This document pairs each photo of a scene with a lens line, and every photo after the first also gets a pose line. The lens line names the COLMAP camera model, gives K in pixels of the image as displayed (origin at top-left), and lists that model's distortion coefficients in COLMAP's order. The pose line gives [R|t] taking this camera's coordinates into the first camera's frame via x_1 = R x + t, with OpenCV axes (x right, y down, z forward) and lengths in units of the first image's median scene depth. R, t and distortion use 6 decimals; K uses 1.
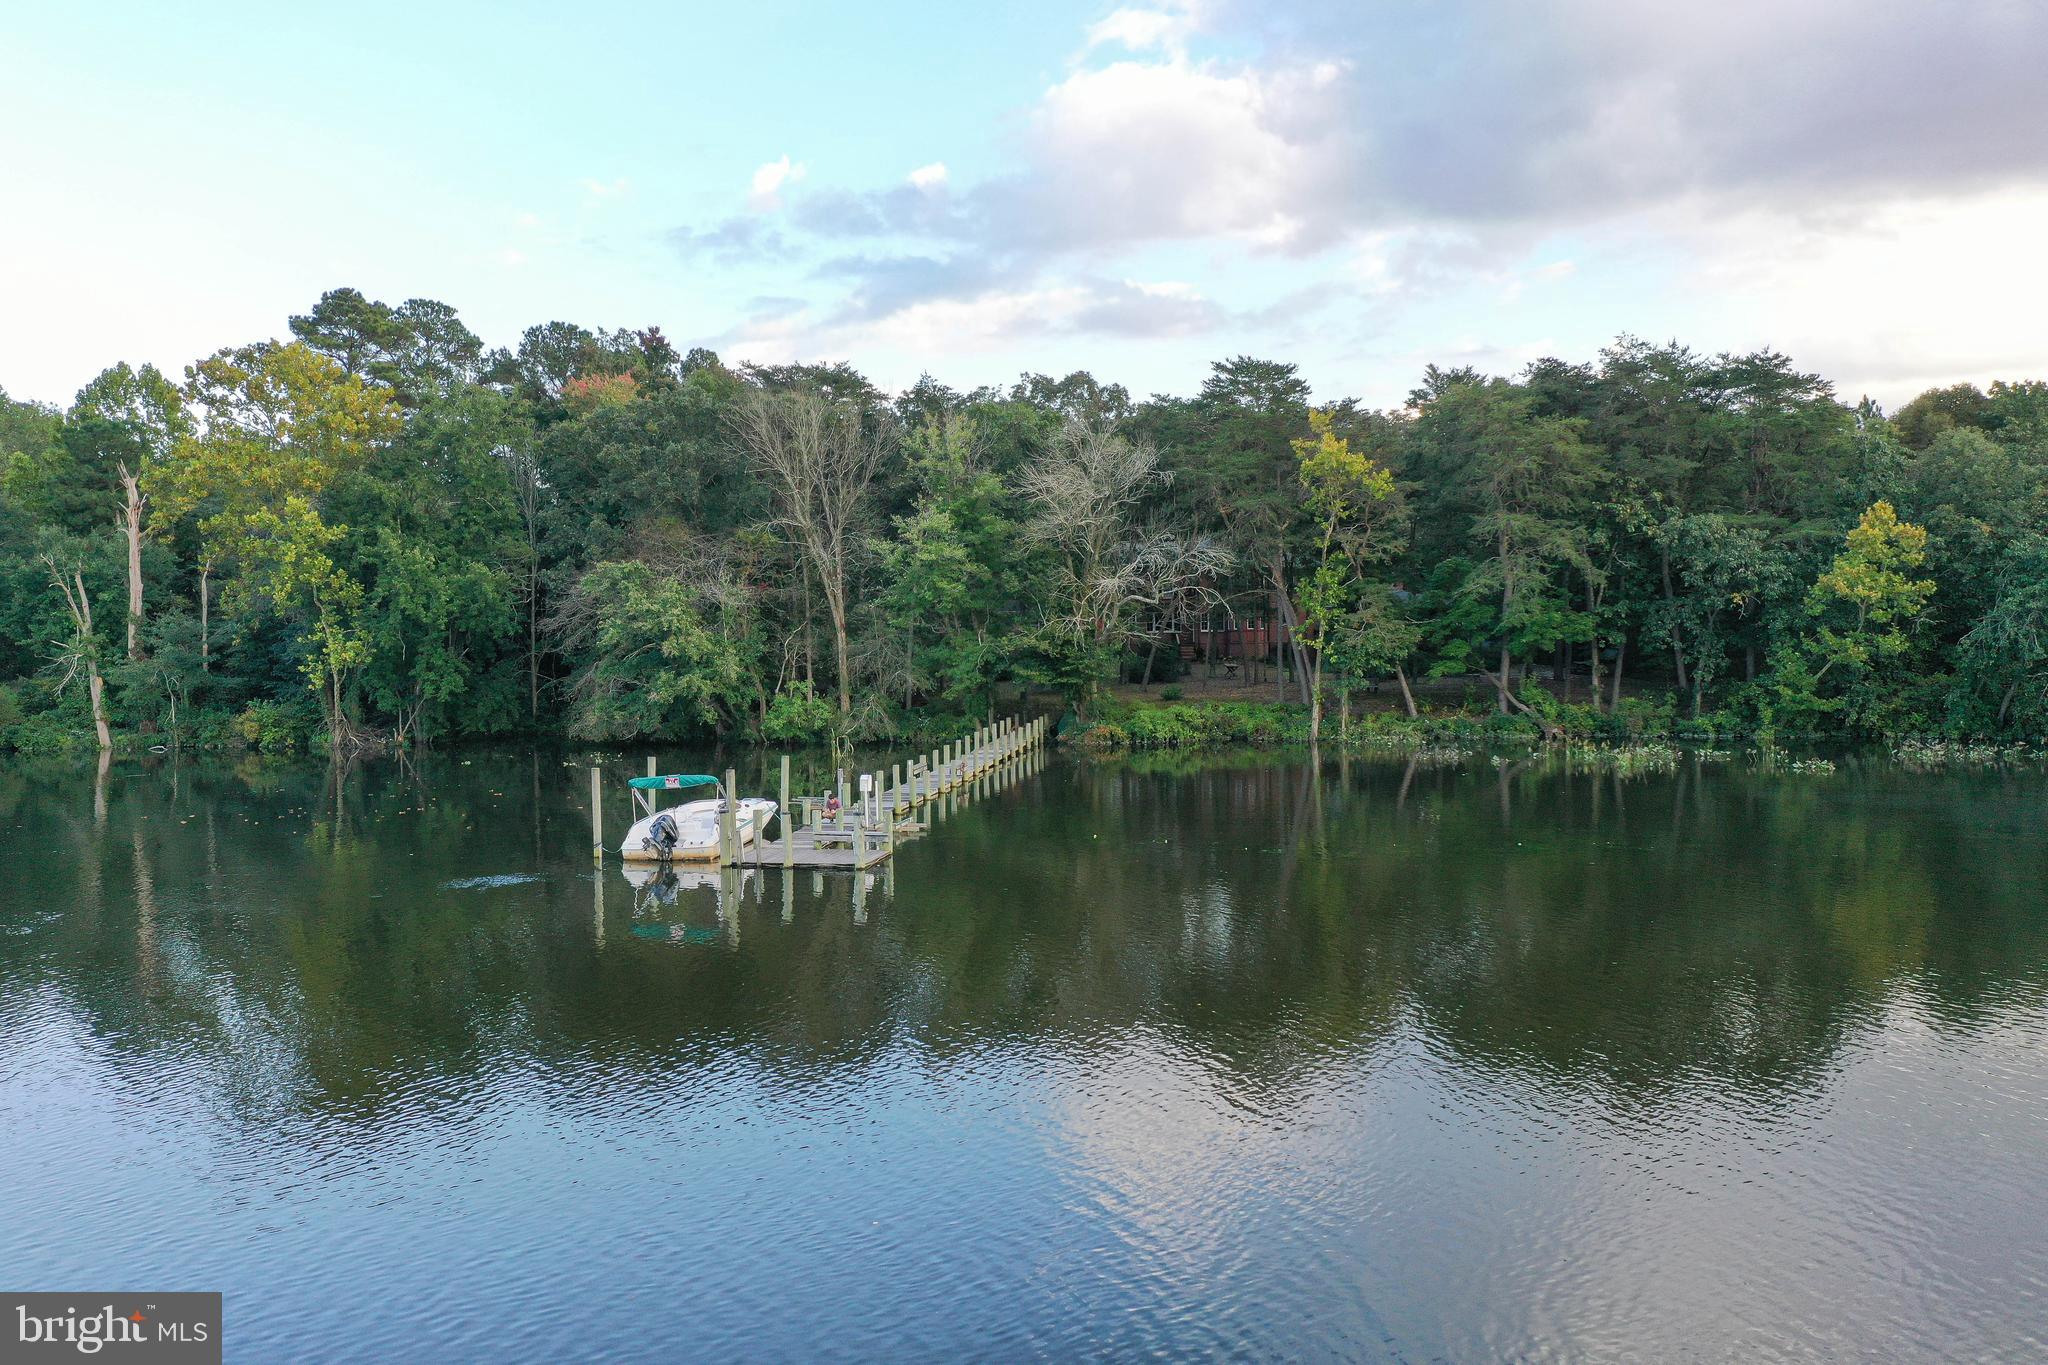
lens RADIAL K [[1617.8, 0, 1024.0], [0, 1617.8, 680.5], [0, 0, 1]] dist [0.009310, 0.004704]
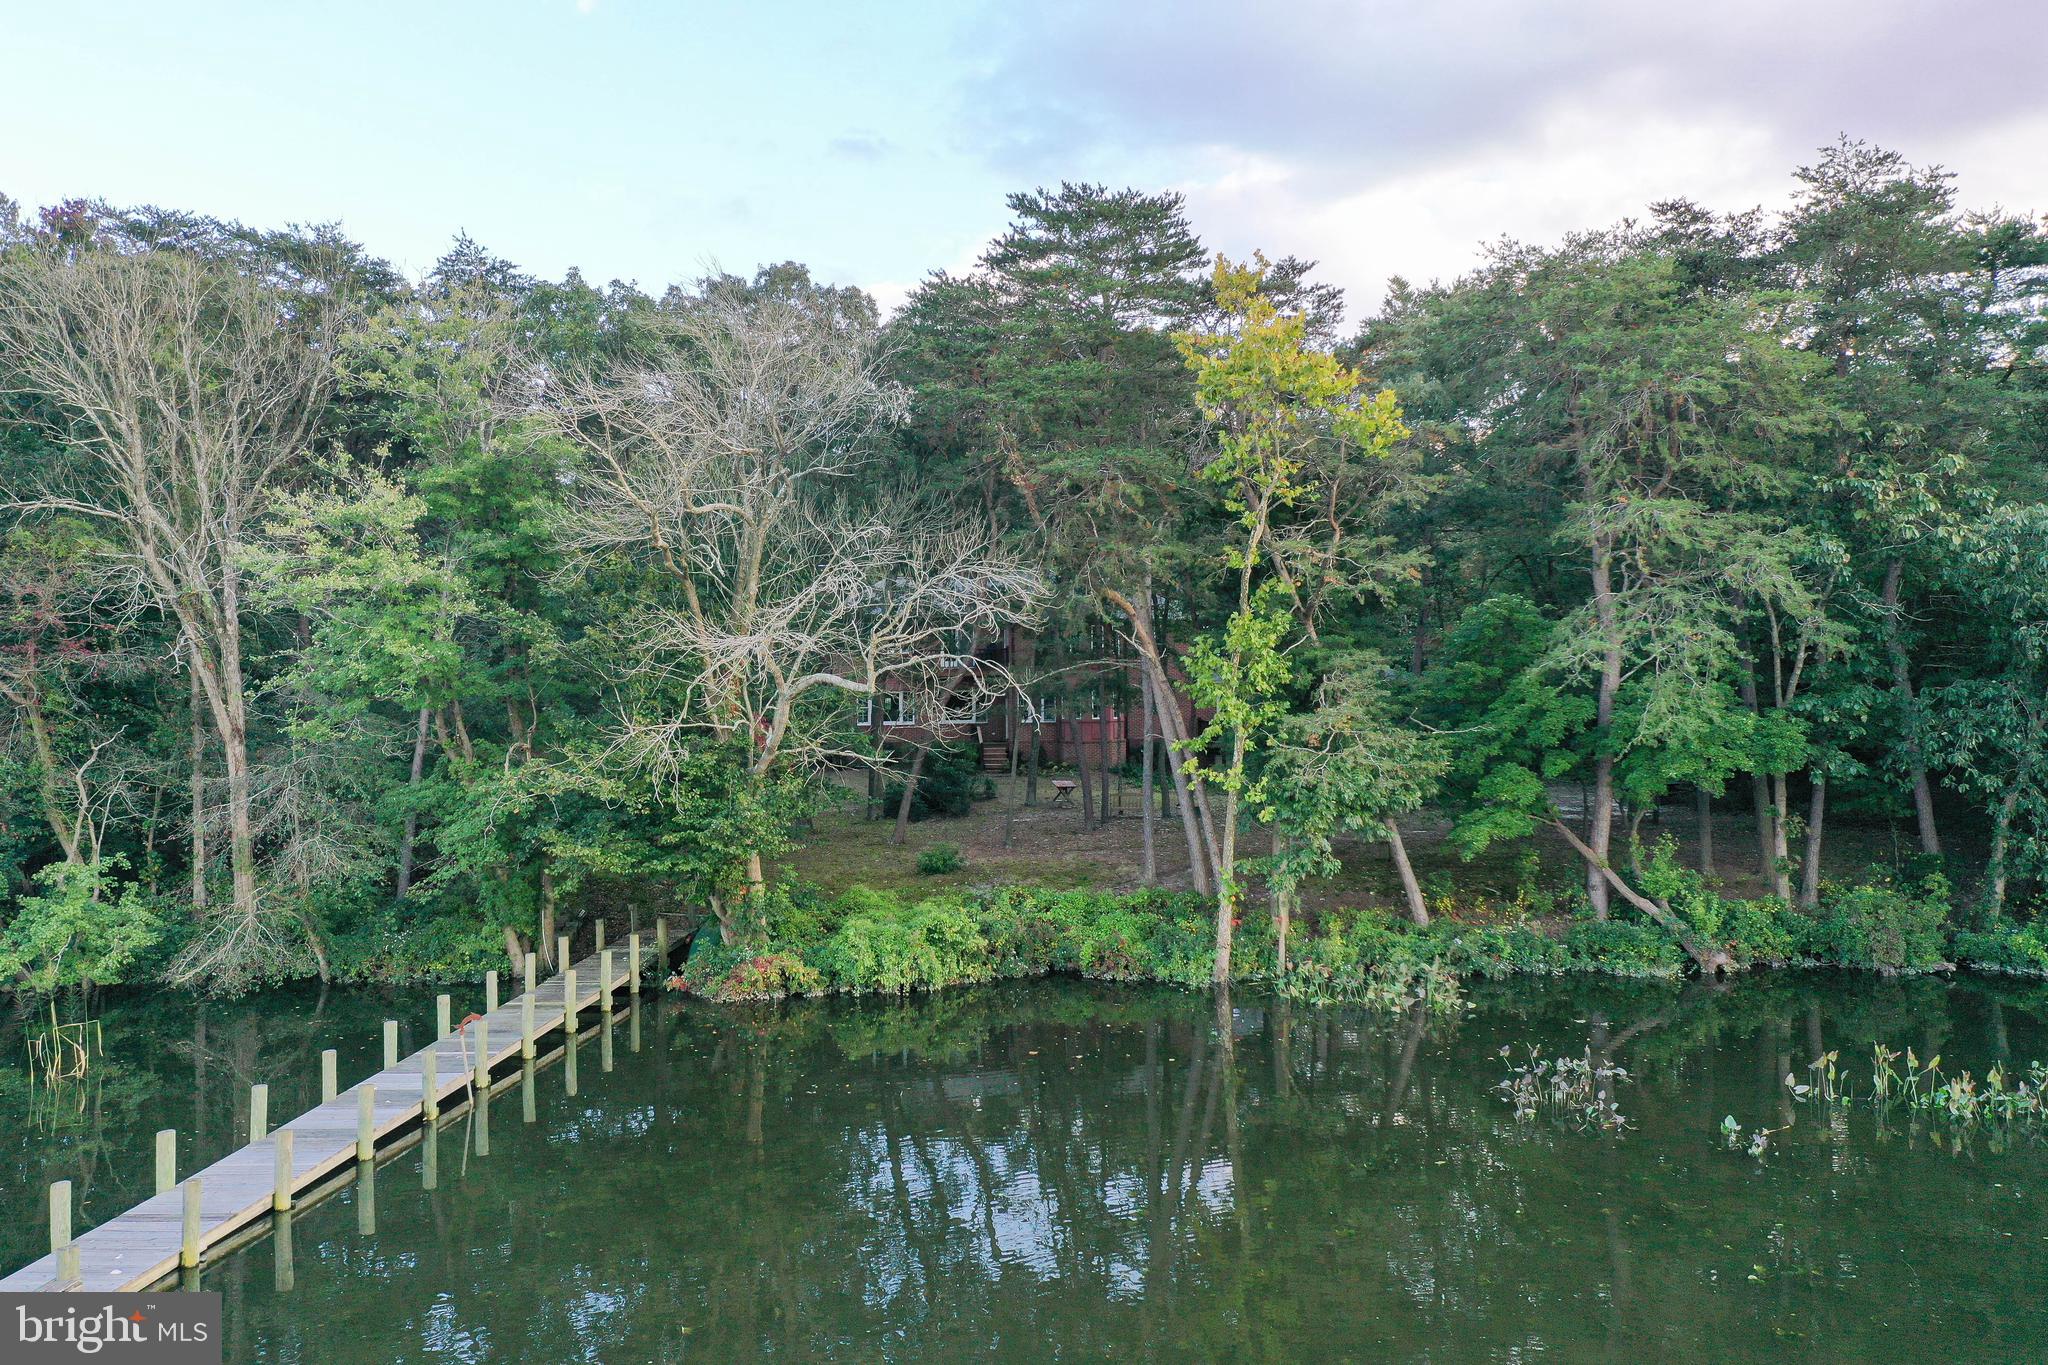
lens RADIAL K [[1617.8, 0, 1024.0], [0, 1617.8, 680.5], [0, 0, 1]] dist [0.009310, 0.004704]
pose [[0.996401, 0.002338, 0.084732, 0.082882], [0.000579, 0.999408, -0.034385, -0.034423], [-0.084762, 0.034310, 0.995810, 0.539124]]
